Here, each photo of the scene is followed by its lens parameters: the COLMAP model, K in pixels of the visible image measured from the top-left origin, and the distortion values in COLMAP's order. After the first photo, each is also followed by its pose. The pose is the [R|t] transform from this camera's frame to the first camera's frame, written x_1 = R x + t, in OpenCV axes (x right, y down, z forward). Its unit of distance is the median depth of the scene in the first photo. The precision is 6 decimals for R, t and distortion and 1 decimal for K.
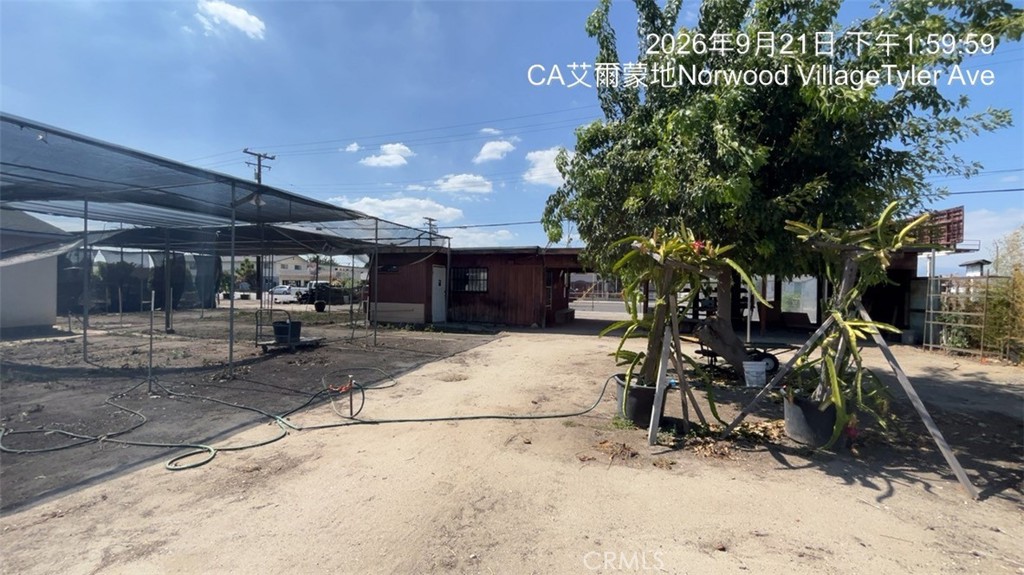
lens RADIAL K [[404.7, 0, 513.8], [0, 404.7, 290.4], [0, 0, 1]] dist [-0.001767, -0.000099]
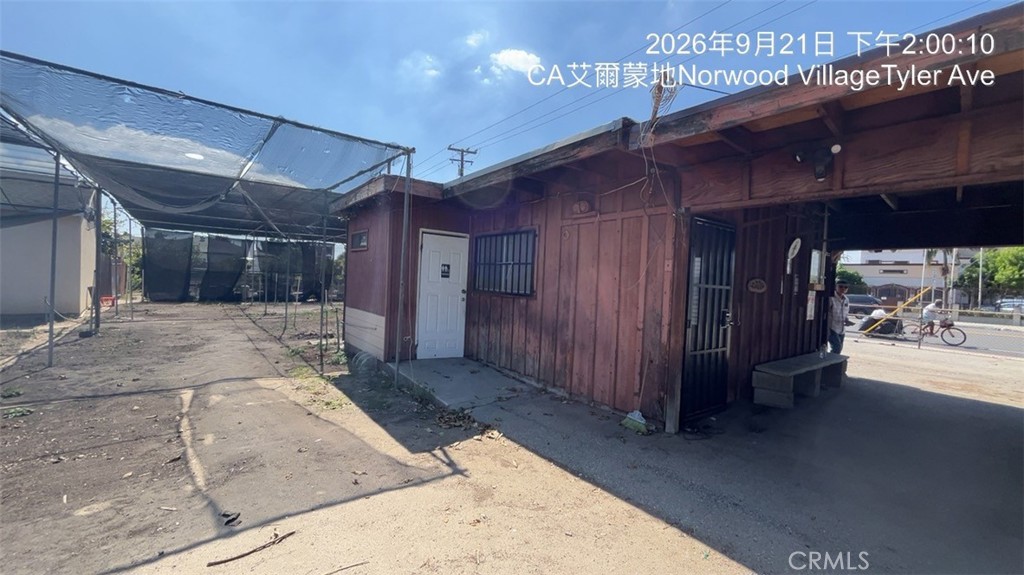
lens RADIAL K [[404.7, 0, 513.8], [0, 404.7, 290.4], [0, 0, 1]] dist [-0.001767, -0.000099]
pose [[0.826868, 0.031362, -0.561522, 0.133348], [-0.032607, 0.999438, 0.007805, -0.003355], [0.561451, 0.011856, 0.827425, 0.693767]]
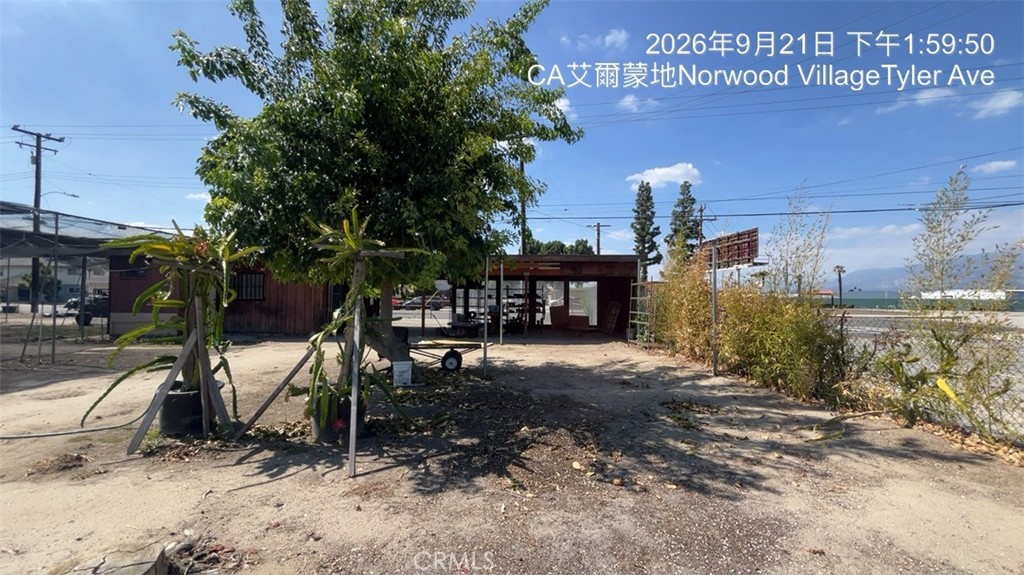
lens RADIAL K [[404.7, 0, 513.8], [0, 404.7, 290.4], [0, 0, 1]] dist [-0.001767, -0.000099]
pose [[0.969228, -0.002692, 0.246150, 0.267370], [0.008001, 0.999756, -0.020572, 0.007105], [-0.246035, 0.021908, 0.969013, -0.039227]]
